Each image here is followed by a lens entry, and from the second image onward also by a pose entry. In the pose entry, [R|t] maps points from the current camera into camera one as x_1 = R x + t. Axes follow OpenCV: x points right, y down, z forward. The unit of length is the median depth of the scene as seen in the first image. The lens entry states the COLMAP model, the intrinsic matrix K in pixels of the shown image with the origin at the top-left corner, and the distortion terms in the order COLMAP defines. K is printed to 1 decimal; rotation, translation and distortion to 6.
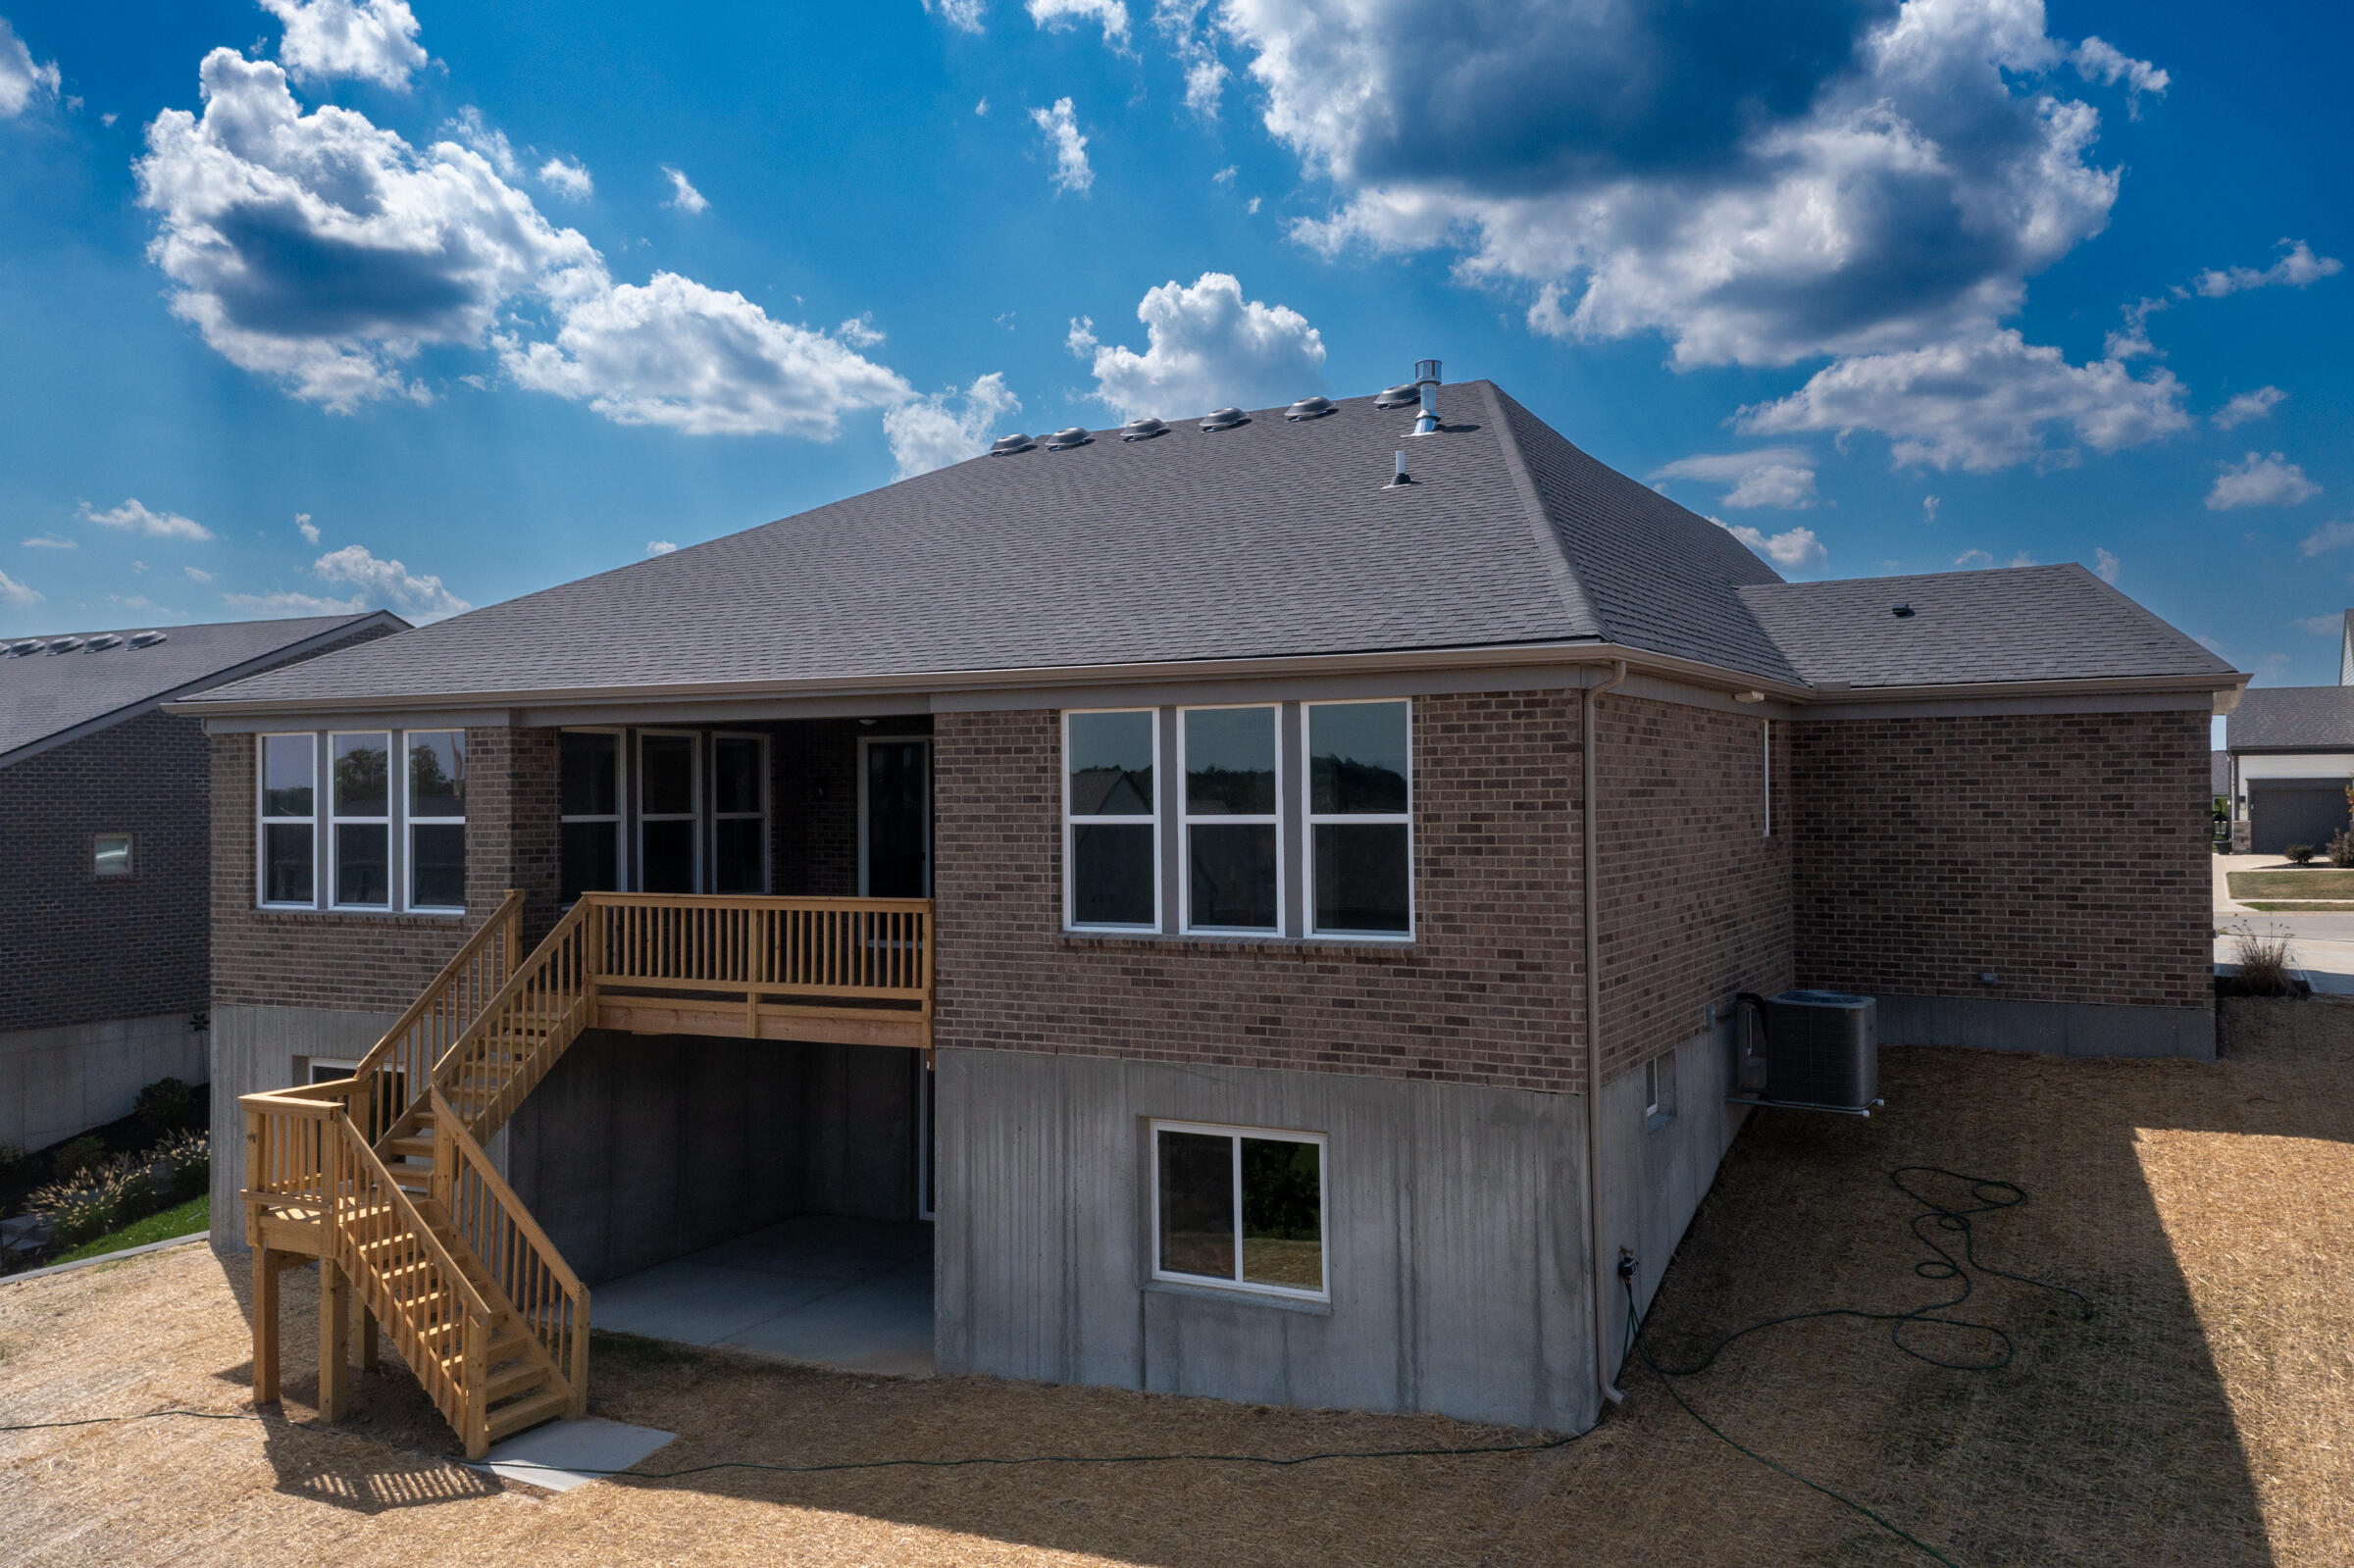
lens RADIAL K [[1803.1, 0, 1187.6], [0, 1803.1, 809.5], [0, 0, 1]] dist [0.241169, -0.298838]
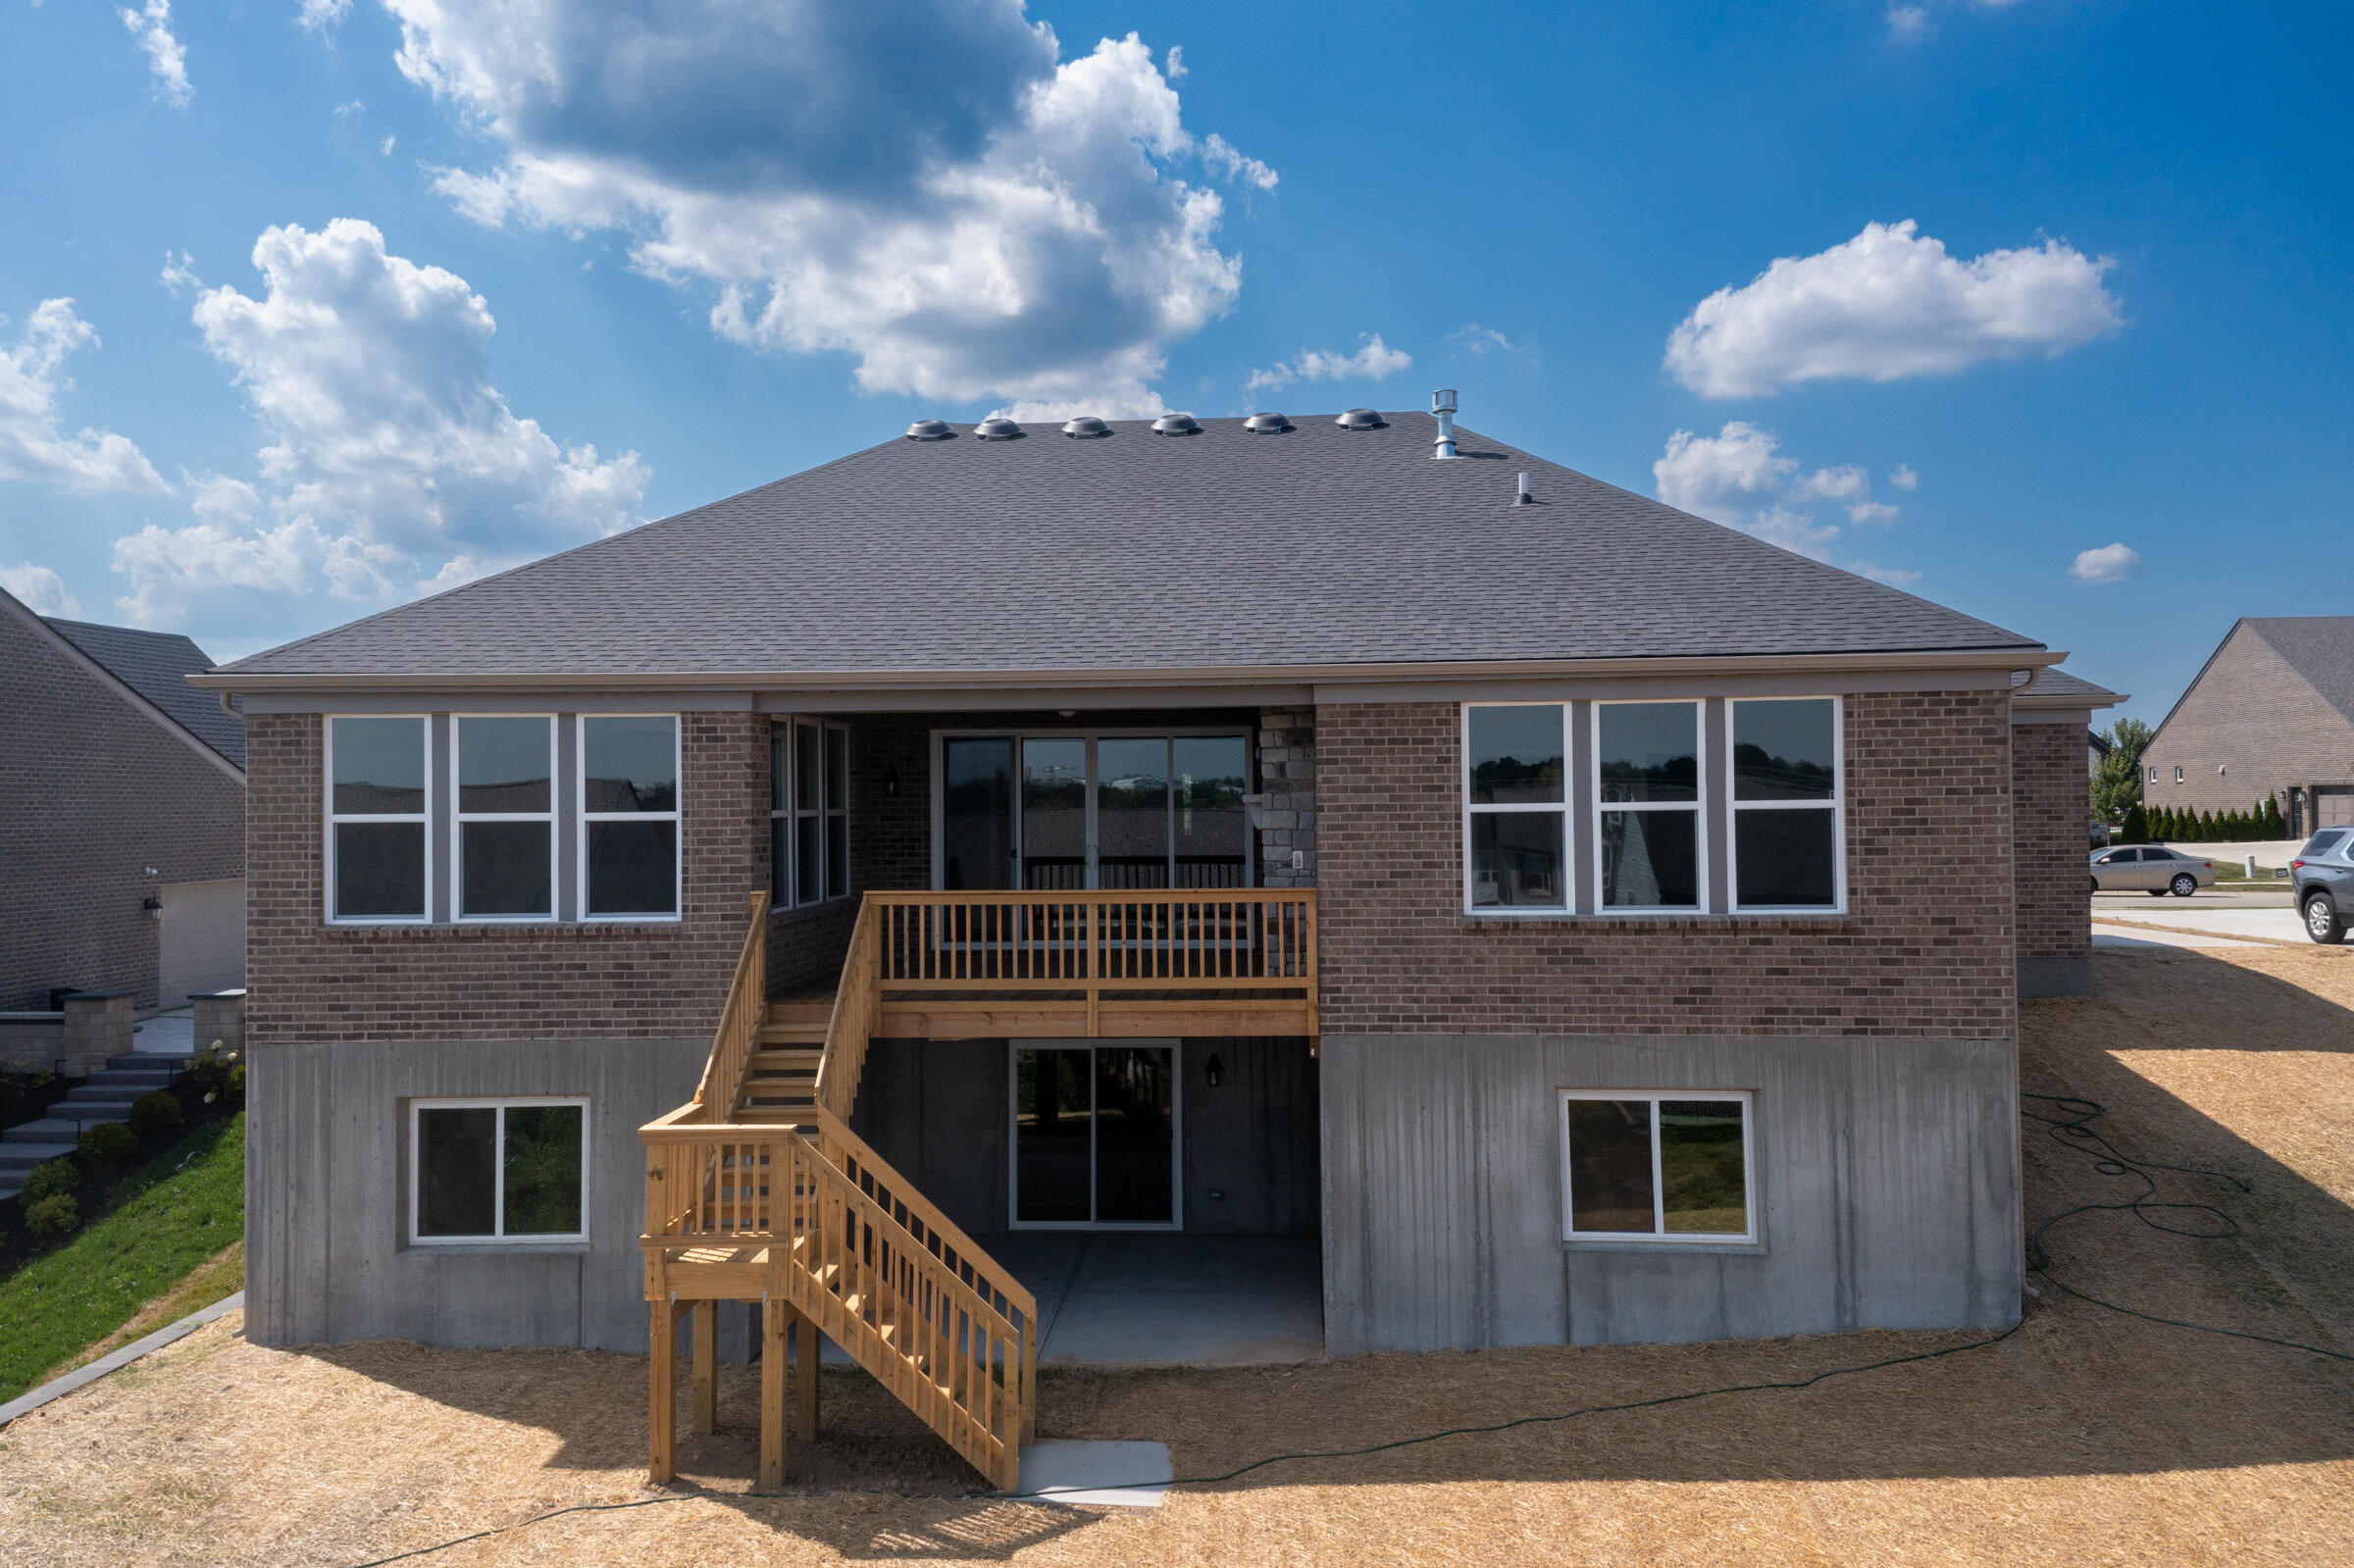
lens RADIAL K [[1803.1, 0, 1187.6], [0, 1803.1, 809.5], [0, 0, 1]] dist [0.241169, -0.298838]
pose [[0.909691, -0.004934, 0.415258, -0.691272], [0.006667, 0.999974, -0.002723, 0.008776], [-0.415233, 0.005246, 0.909700, 0.124242]]
